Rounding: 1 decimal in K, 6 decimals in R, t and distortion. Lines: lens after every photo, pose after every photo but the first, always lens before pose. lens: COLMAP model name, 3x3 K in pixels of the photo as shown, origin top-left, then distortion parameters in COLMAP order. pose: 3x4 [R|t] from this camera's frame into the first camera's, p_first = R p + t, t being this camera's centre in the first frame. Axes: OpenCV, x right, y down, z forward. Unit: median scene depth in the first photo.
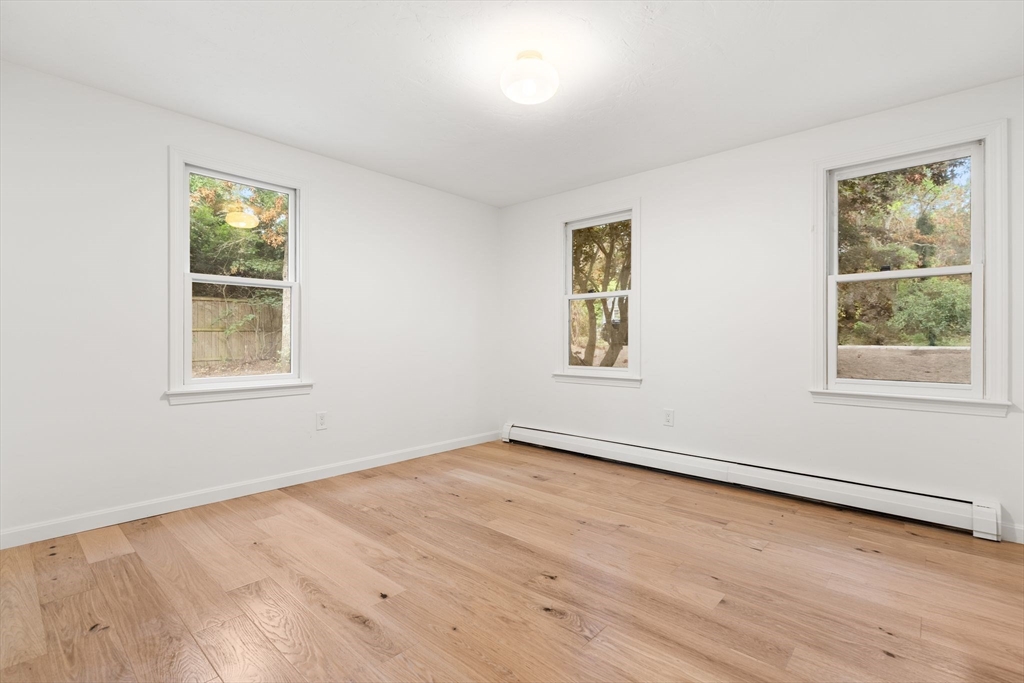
lens RADIAL K [[465.8, 0, 512.0], [0, 465.8, 341.5], [0, 0, 1]] dist [-0.000826, 0.000319]
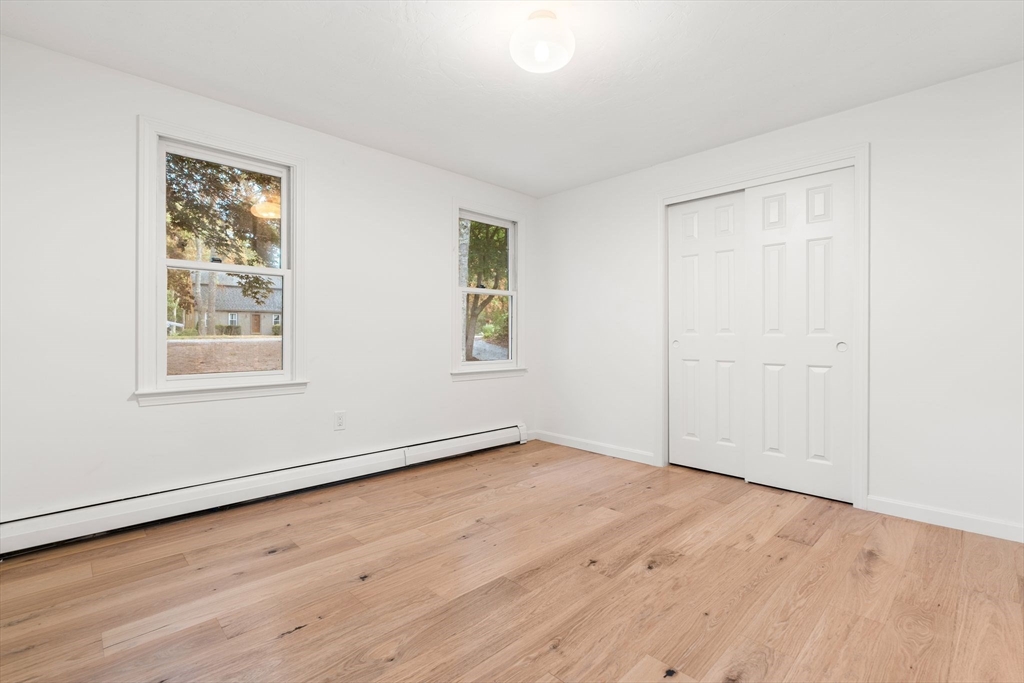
lens RADIAL K [[465.8, 0, 512.0], [0, 465.8, 341.5], [0, 0, 1]] dist [-0.000826, 0.000319]
pose [[0.063441, -0.012571, 0.997906, -0.690817], [0.000708, 0.999921, 0.012551, 0.002049], [-0.997985, -0.000089, 0.063445, 0.806611]]
